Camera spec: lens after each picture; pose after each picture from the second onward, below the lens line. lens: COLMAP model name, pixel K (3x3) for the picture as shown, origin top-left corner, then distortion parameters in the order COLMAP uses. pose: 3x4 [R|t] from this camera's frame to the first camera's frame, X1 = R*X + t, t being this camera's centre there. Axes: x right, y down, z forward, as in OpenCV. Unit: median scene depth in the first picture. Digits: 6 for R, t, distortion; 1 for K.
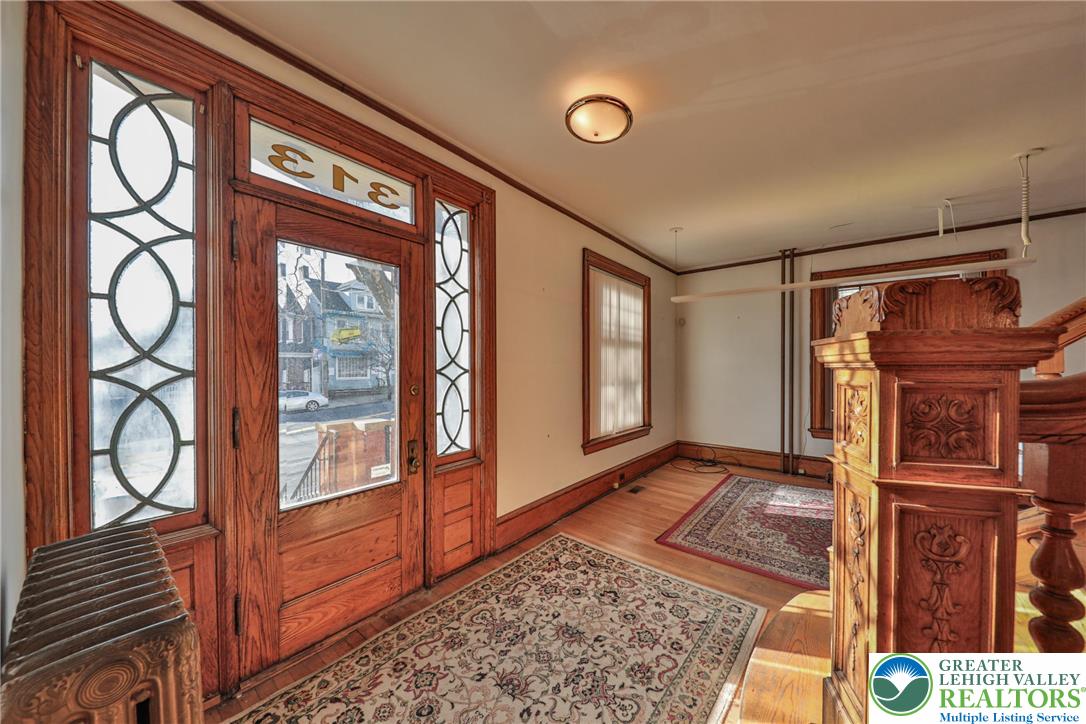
lens RADIAL K [[369.7, 0, 547.0], [0, 369.7, 366.1], [0, 0, 1]] dist [0.000568, -0.004270]
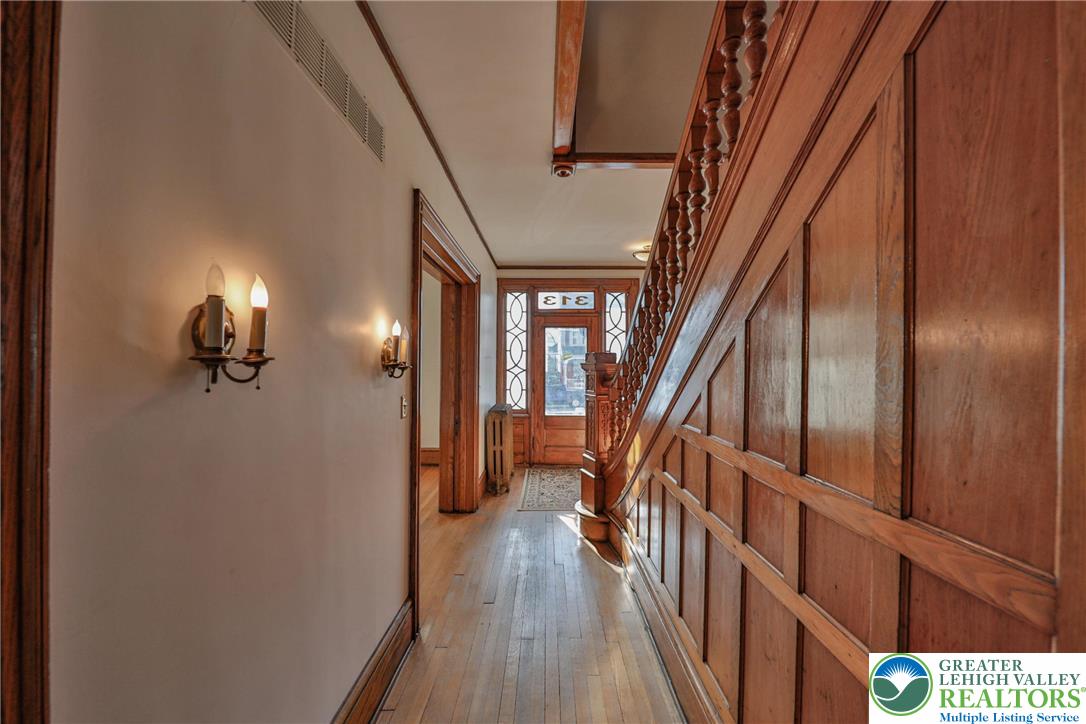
lens RADIAL K [[390.3, 0, 534.8], [0, 390.3, 361.1], [0, 0, 1]] dist [0.000365, -0.005279]
pose [[0.604166, -0.002740, -0.796854, 1.714883], [-0.007136, 0.999935, -0.008849, -0.029285], [0.796827, 0.011033, 0.604107, -0.983115]]
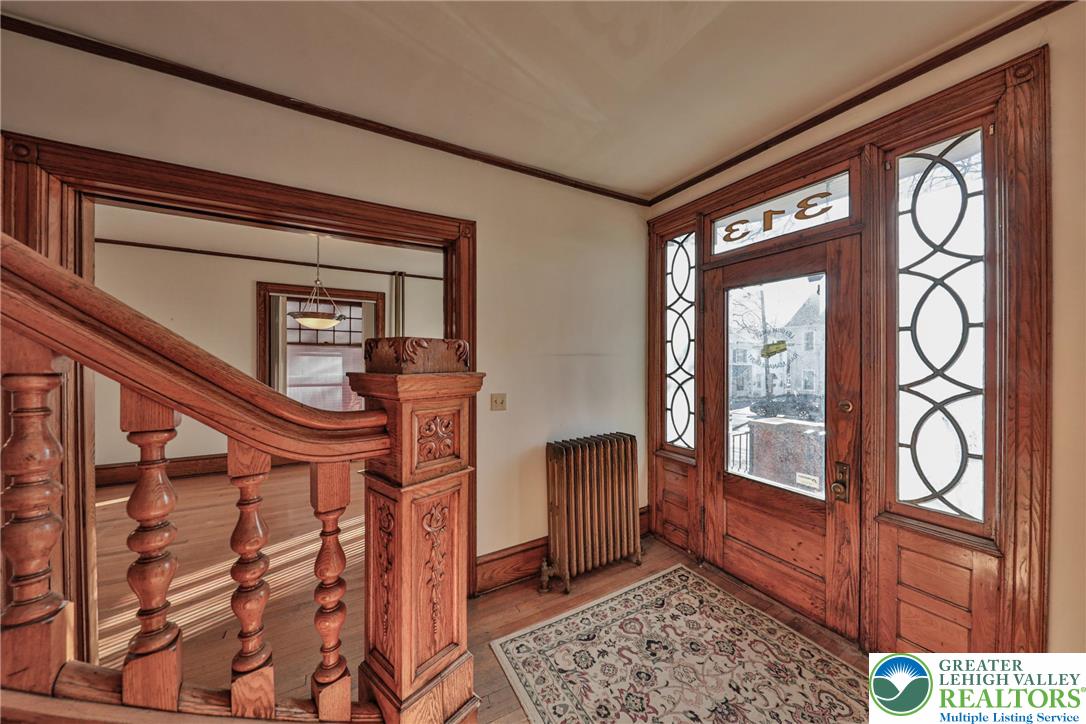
lens RADIAL K [[354.6, 0, 543.0], [0, 354.6, 362.0], [0, 0, 1]] dist [0.000007, -0.006365]
pose [[-0.366731, -0.001409, -0.930326, 0.830848], [-0.005990, 0.999982, 0.000847, -0.043434], [0.930308, 0.005883, -0.366733, 0.785101]]
